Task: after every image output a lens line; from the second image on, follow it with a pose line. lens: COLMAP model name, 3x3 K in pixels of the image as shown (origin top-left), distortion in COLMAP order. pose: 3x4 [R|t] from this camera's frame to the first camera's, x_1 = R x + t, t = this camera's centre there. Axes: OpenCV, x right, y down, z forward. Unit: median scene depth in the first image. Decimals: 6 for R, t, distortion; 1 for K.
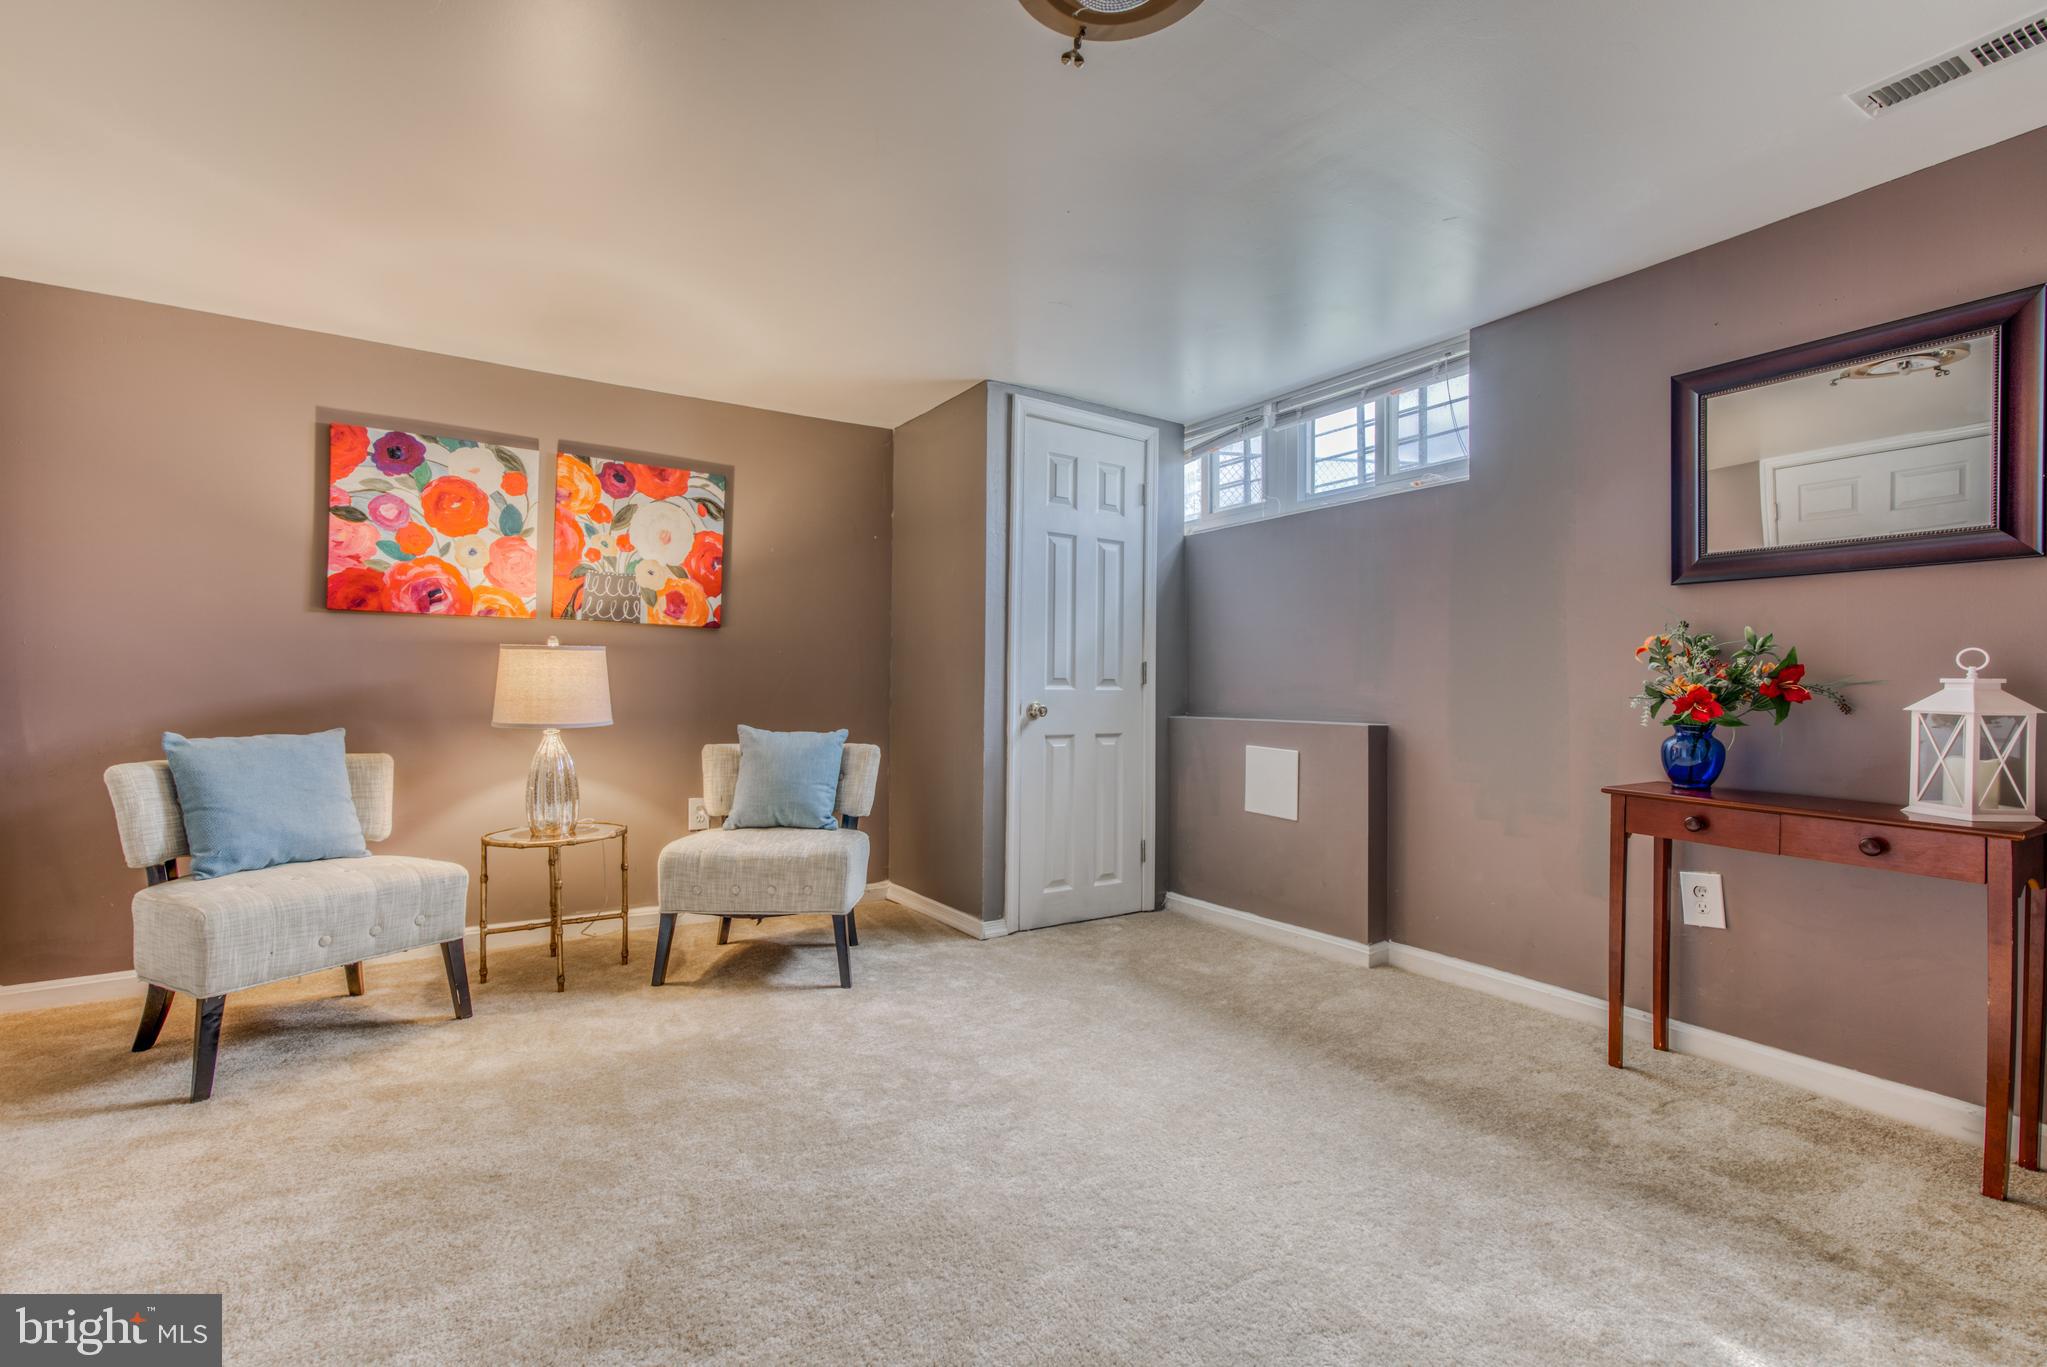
lens RADIAL K [[912.4, 0, 1018.1], [0, 912.4, 681.6], [0, 0, 1]] dist [-0.015271, 0.012853]
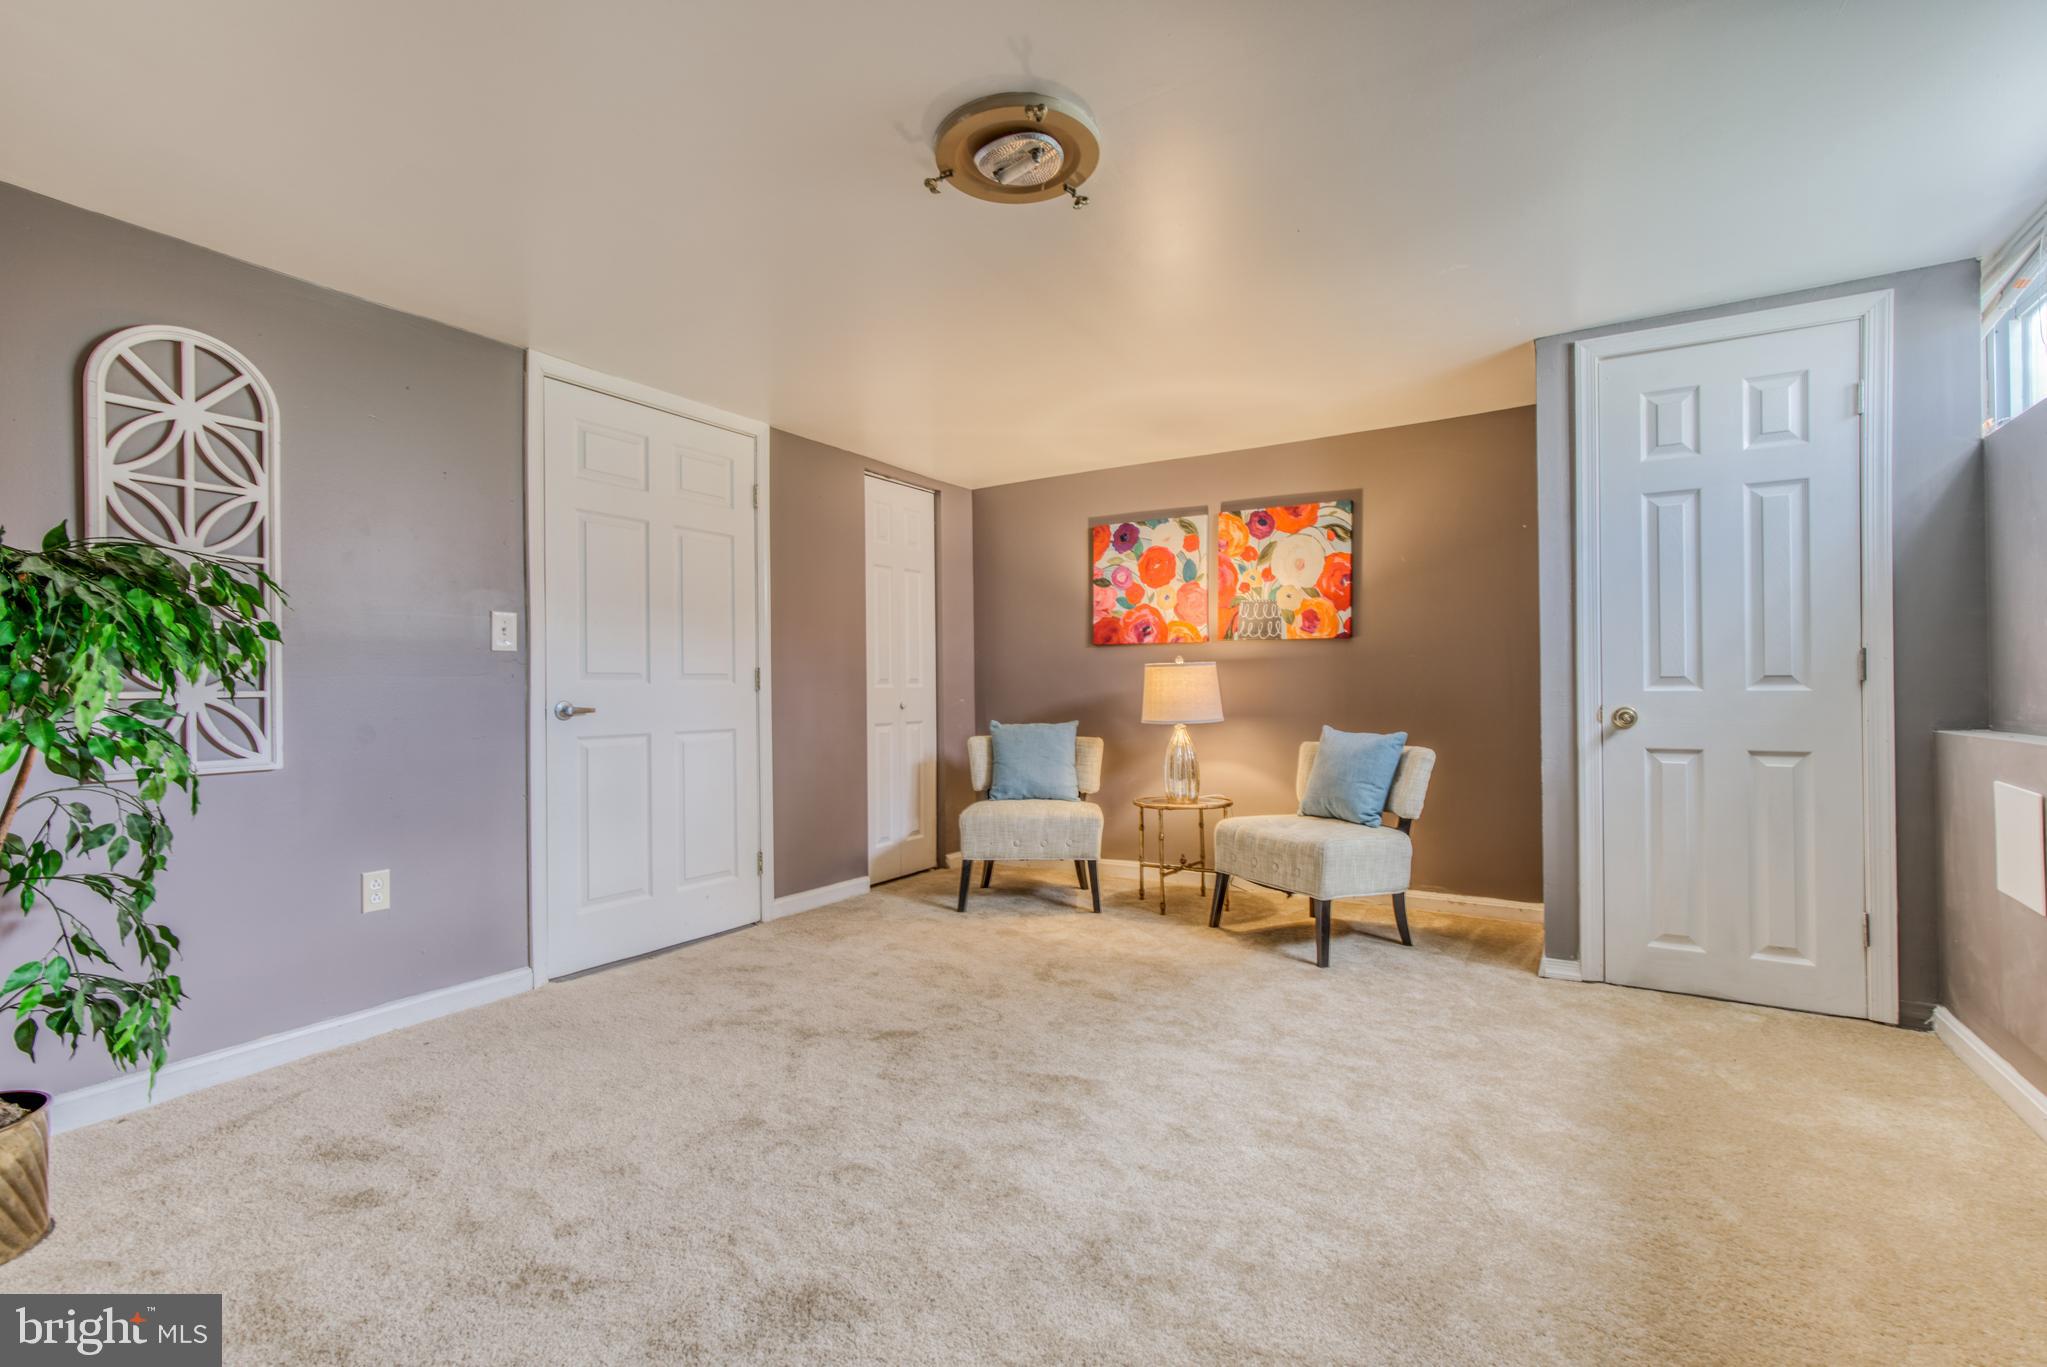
lens RADIAL K [[912.4, 0, 1013.2], [0, 912.4, 686.2], [0, 0, 1]] dist [-0.015271, 0.012853]
pose [[0.435282, -0.014080, -0.900184, 0.568052], [0.017135, 0.999826, -0.007353, 0.000702], [0.900131, -0.012224, 0.435447, 0.174541]]
